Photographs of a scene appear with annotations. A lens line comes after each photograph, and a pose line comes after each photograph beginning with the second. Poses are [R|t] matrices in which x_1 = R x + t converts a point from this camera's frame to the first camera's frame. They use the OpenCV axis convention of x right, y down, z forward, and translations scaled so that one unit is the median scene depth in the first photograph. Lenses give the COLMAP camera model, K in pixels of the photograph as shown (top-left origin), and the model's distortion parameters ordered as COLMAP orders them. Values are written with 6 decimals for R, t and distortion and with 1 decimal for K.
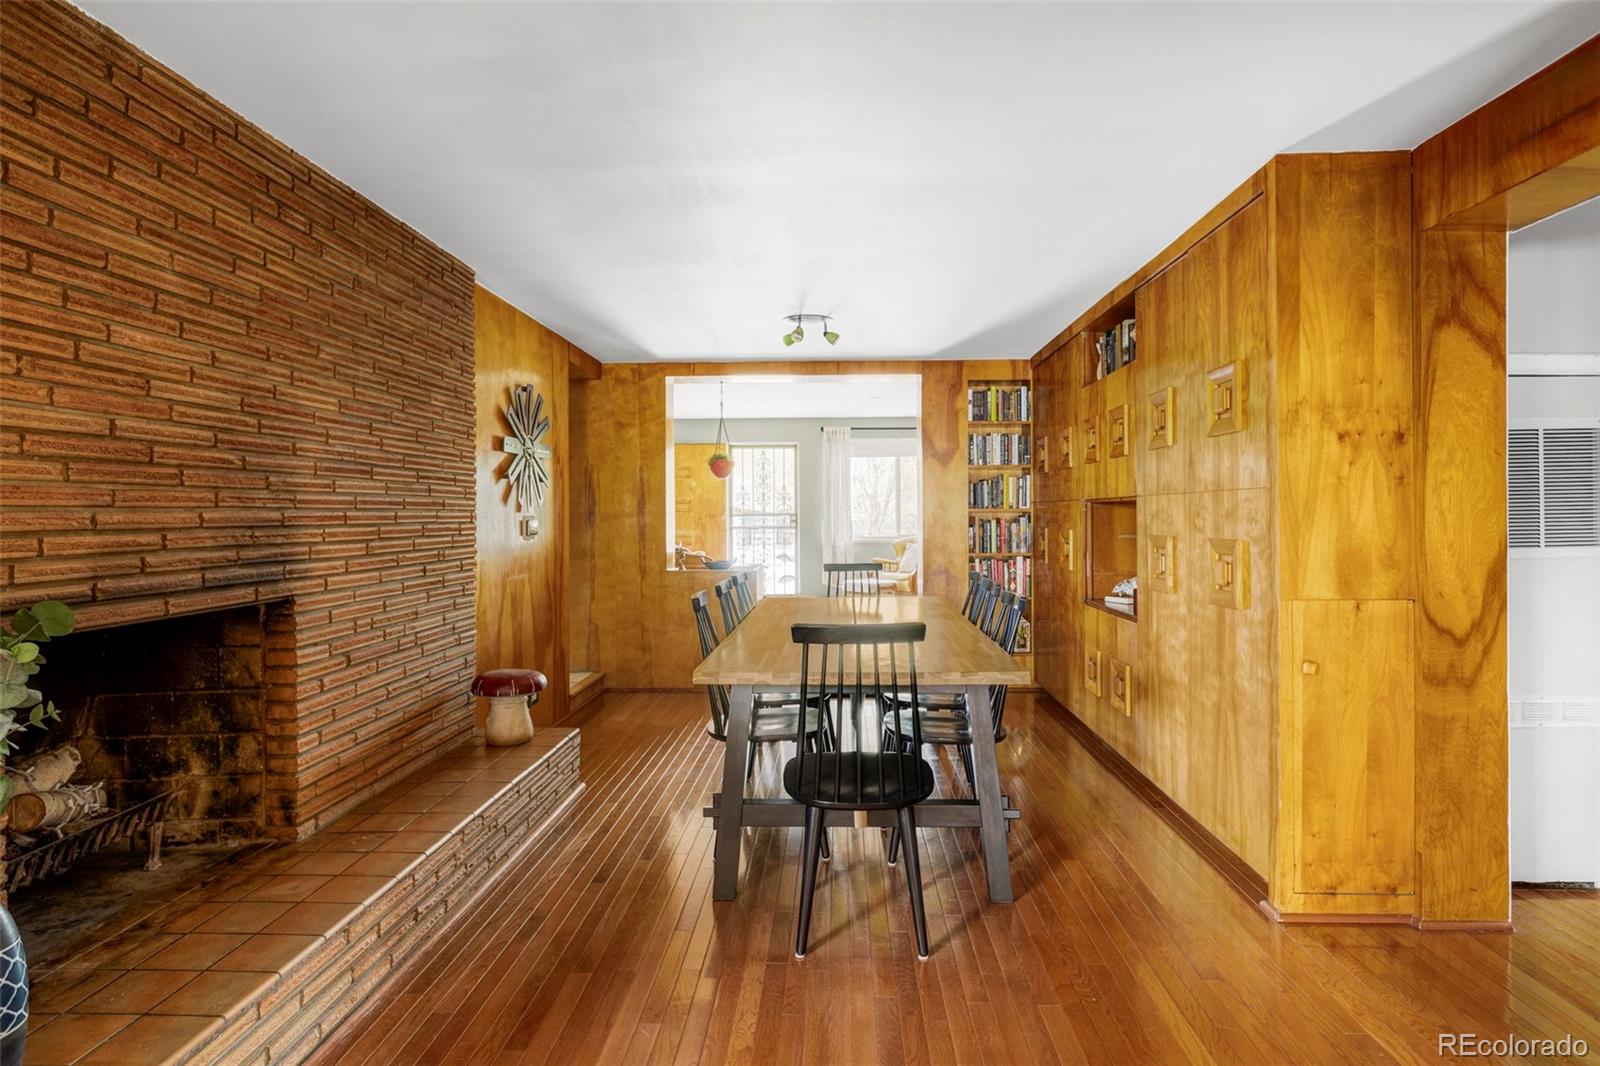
lens RADIAL K [[871.3, 0, 805.2], [0, 871.3, 519.7], [0, 0, 1]] dist [0.002572, 0.000666]
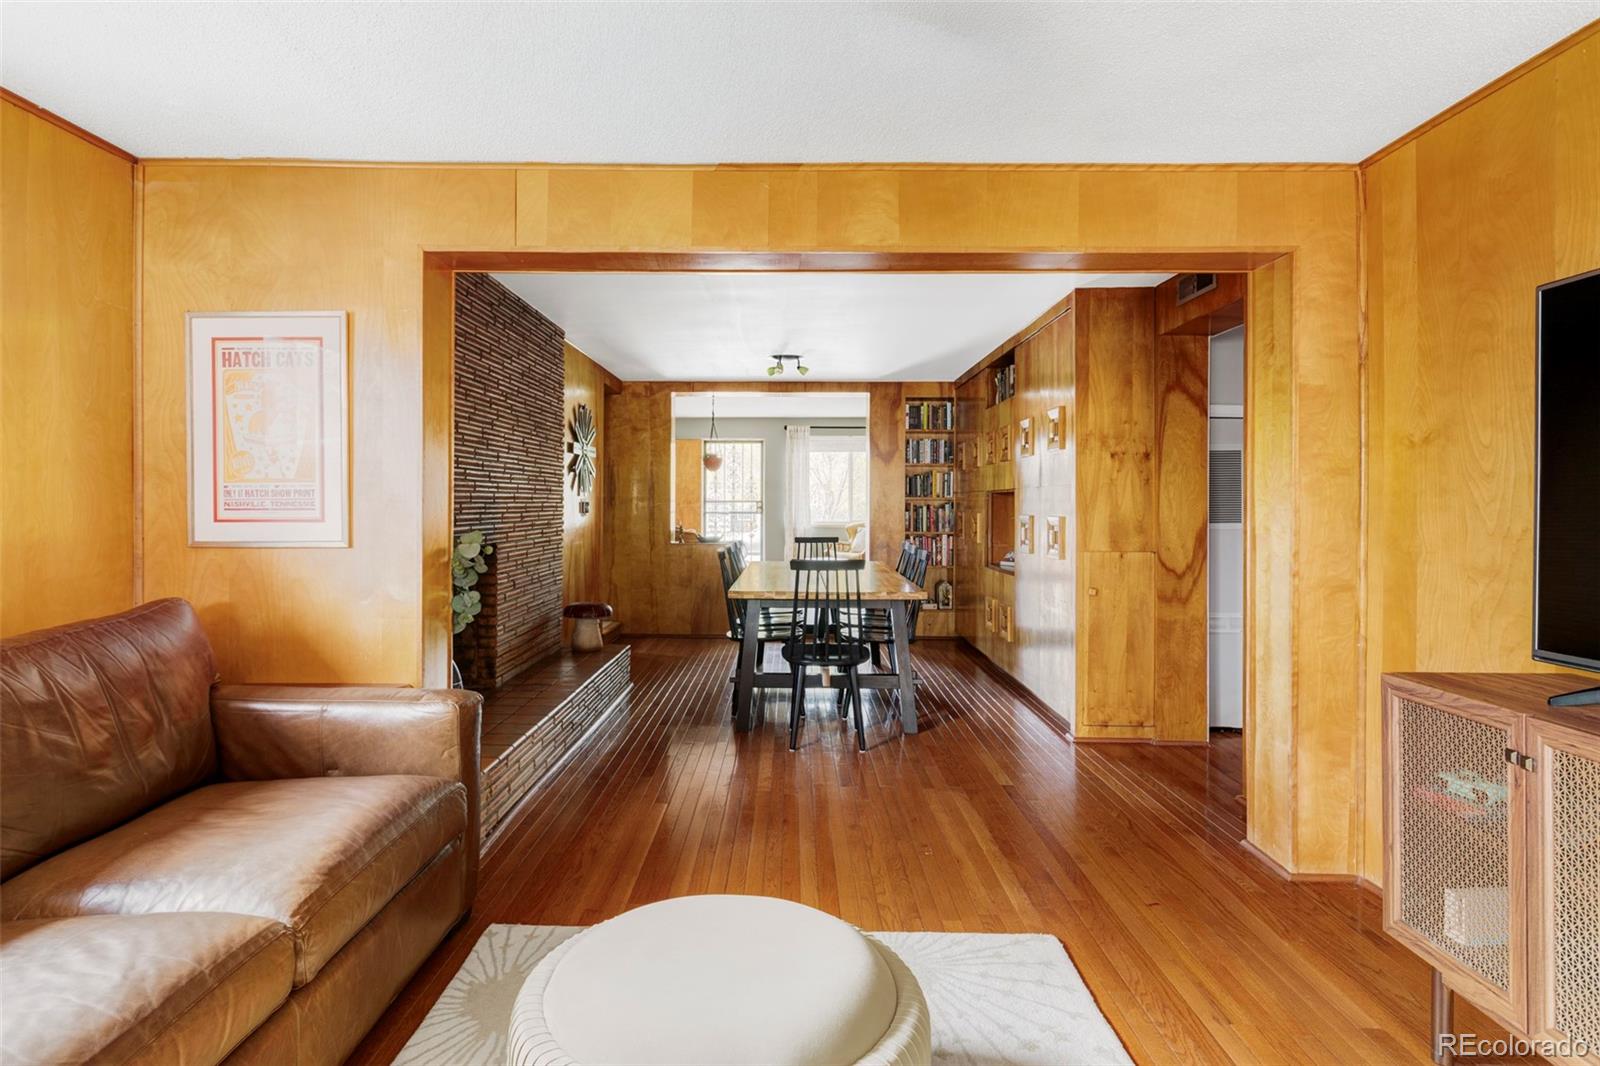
lens RADIAL K [[871.3, 0, 770.3], [0, 871.3, 503.3], [0, 0, 1]] dist [0.002572, 0.000666]
pose [[0.999854, 0.009463, 0.014246, -0.053502], [-0.009380, 0.999939, -0.005876, 0.010696], [-0.014300, 0.005741, 0.999881, -0.505055]]
